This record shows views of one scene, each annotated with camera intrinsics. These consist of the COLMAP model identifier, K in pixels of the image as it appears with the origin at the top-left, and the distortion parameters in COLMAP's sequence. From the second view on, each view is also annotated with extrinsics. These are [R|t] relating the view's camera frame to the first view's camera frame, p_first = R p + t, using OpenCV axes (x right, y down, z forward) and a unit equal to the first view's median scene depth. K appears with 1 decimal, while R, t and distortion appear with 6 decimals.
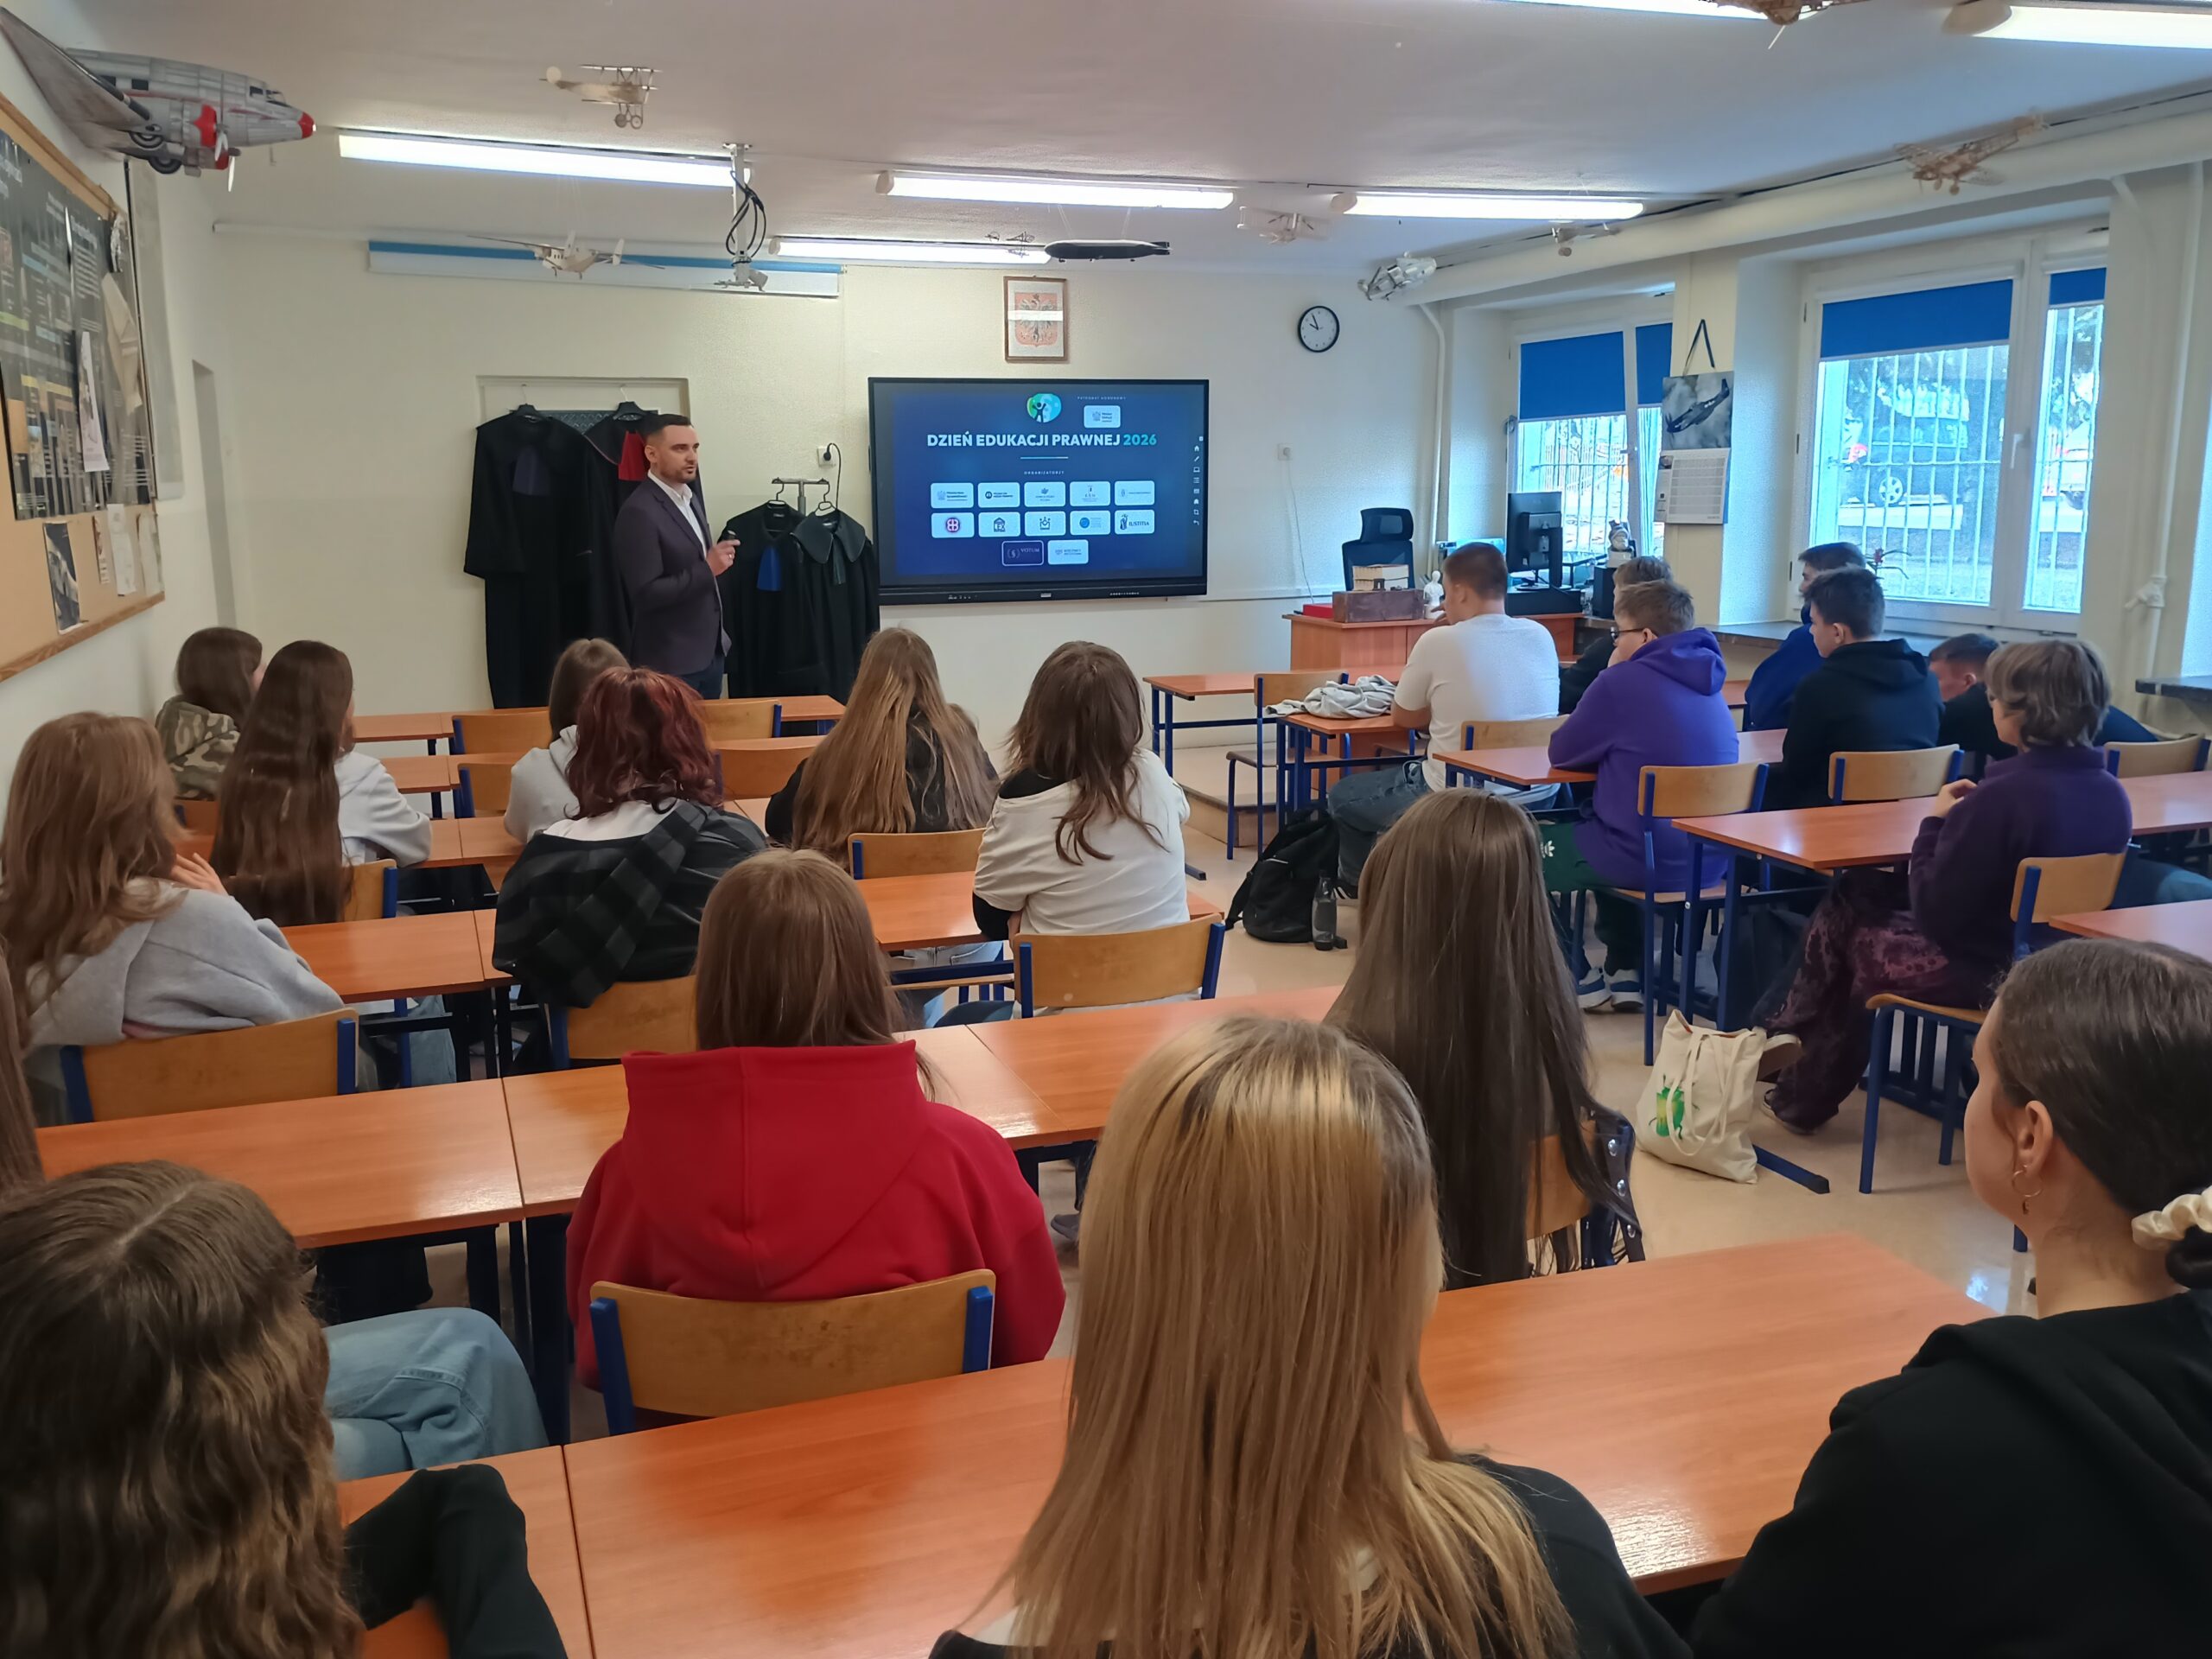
lens RADIAL K [[1901.3, 0, 1103.6], [0, 1901.3, 817.3], [0, 0, 1]] dist [0.075921, -0.111537]
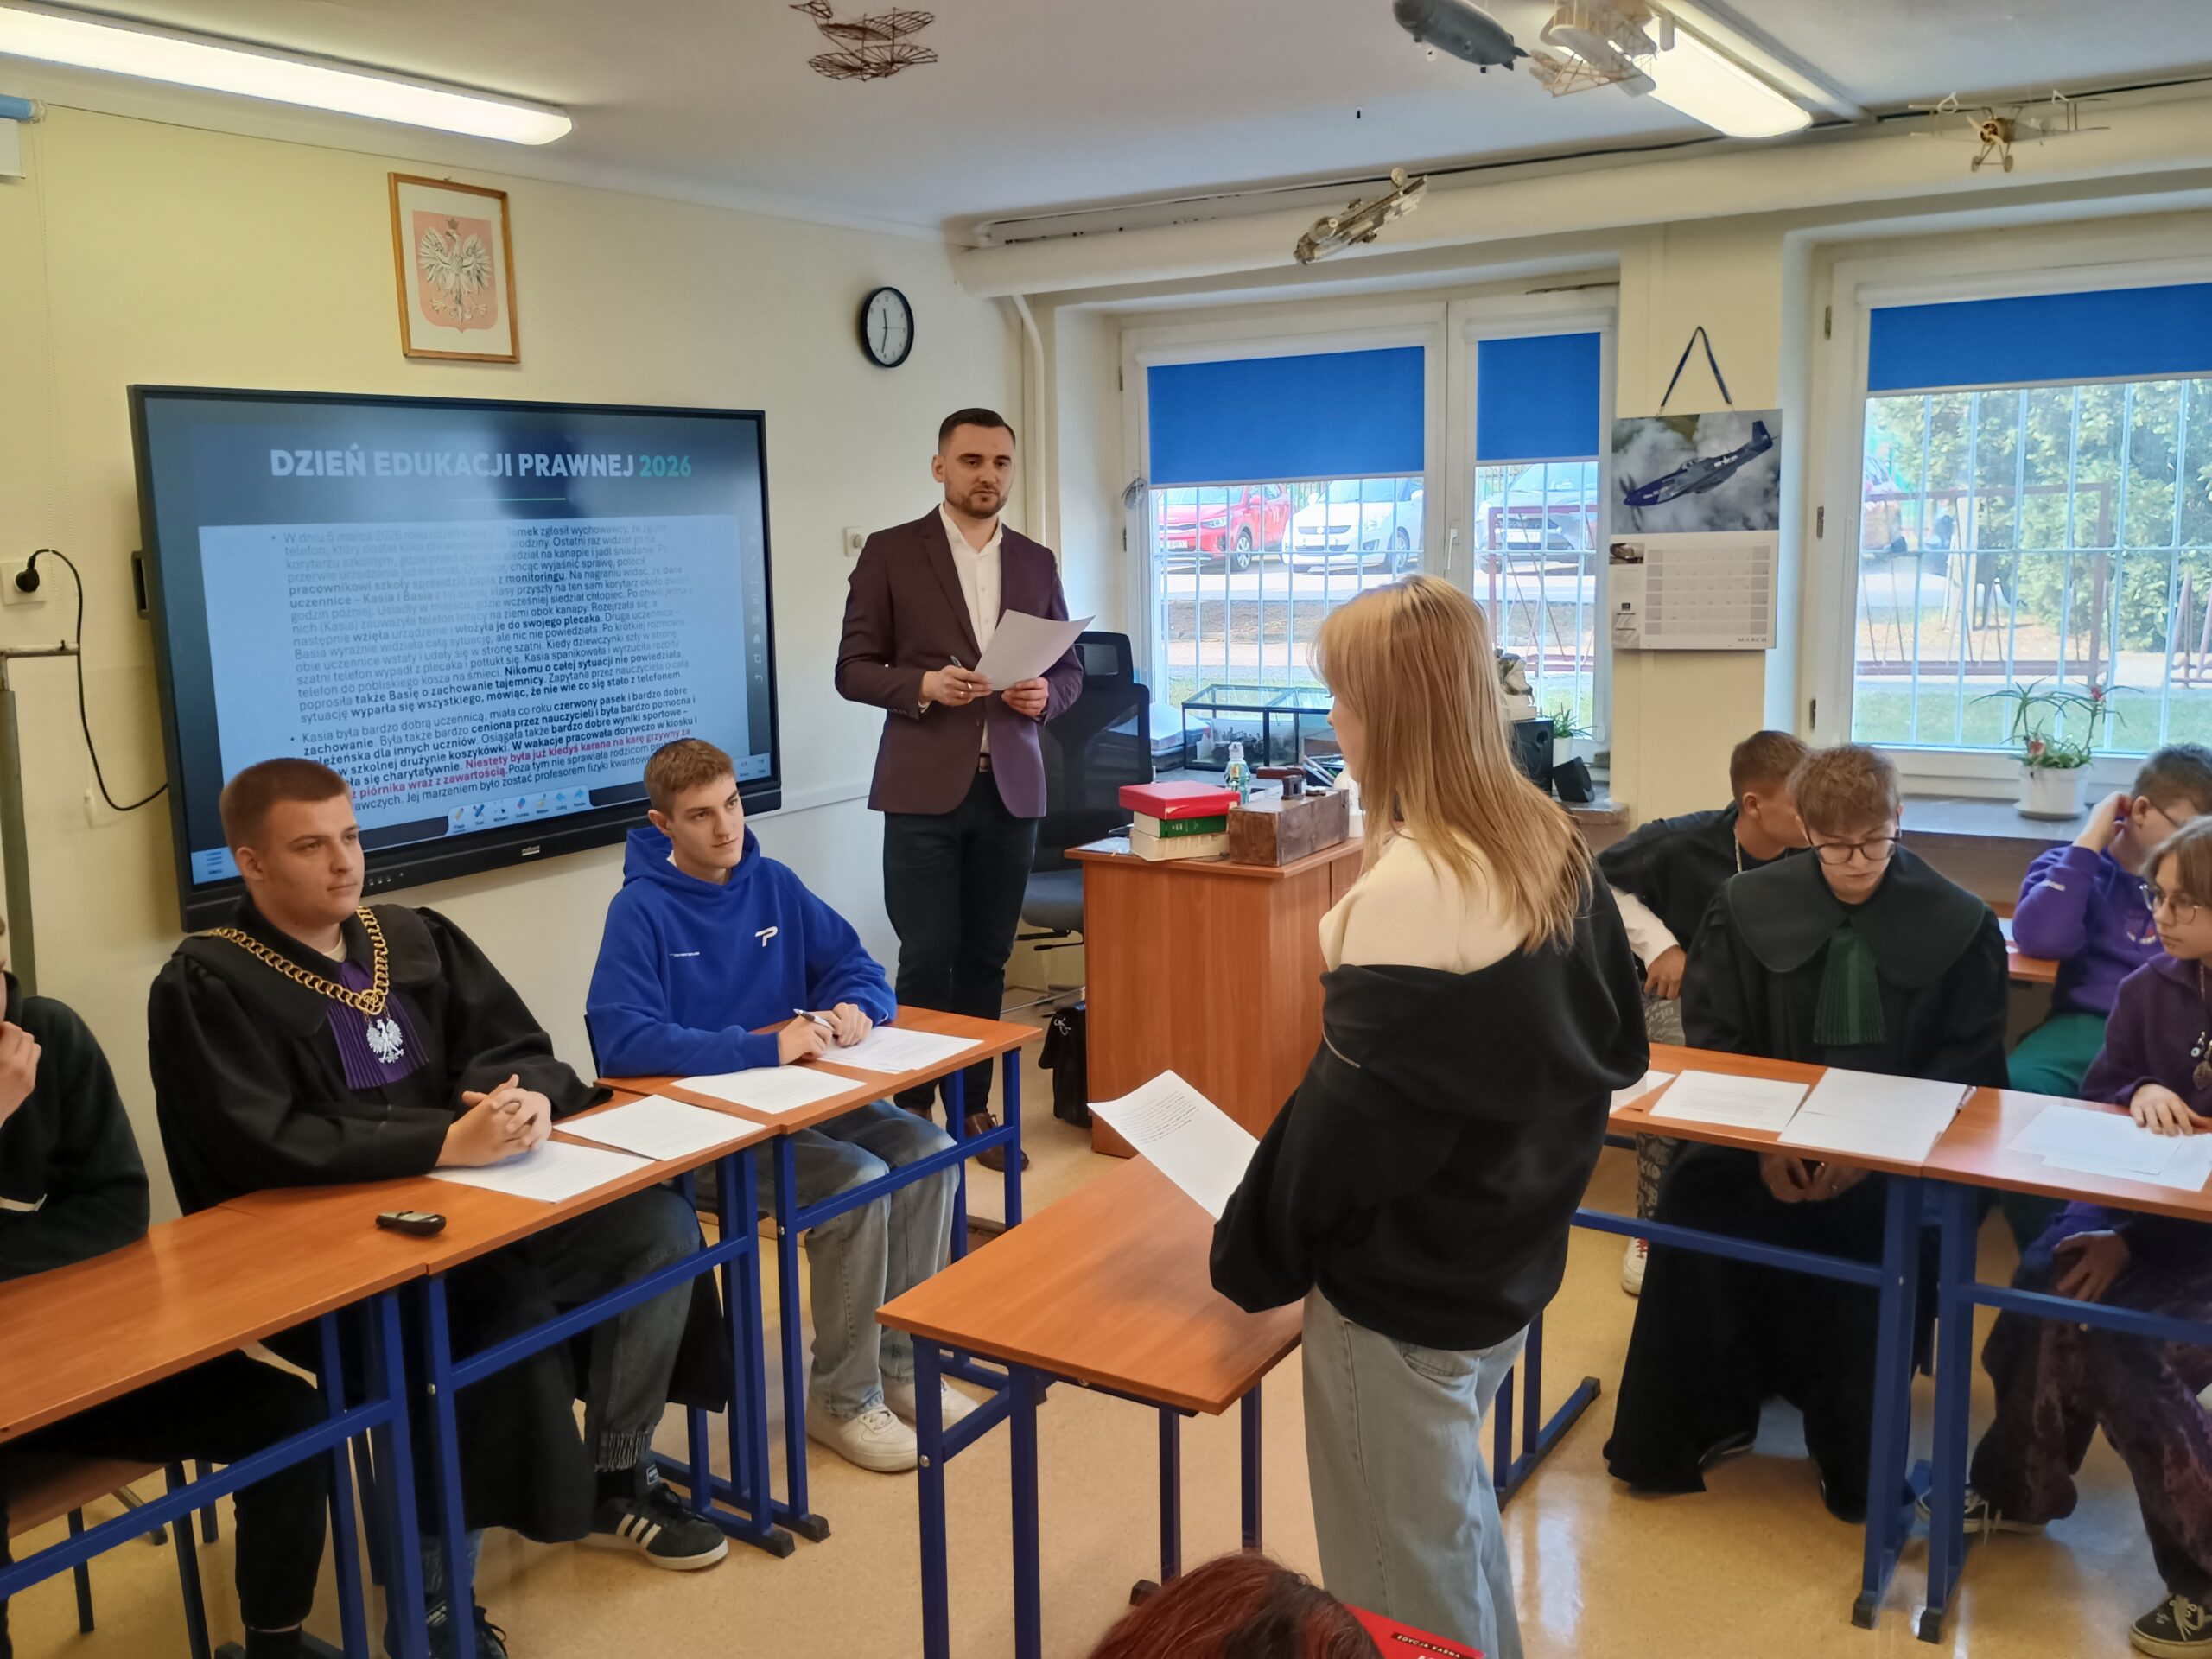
lens RADIAL K [[1901.3, 0, 1103.6], [0, 1901.3, 817.3], [0, 0, 1]] dist [0.075921, -0.111537]
pose [[0.799745, -0.106944, 0.590737, -0.202846], [0.124055, 0.992207, 0.011678, -0.115952], [-0.587382, 0.063944, 0.806780, 0.543599]]
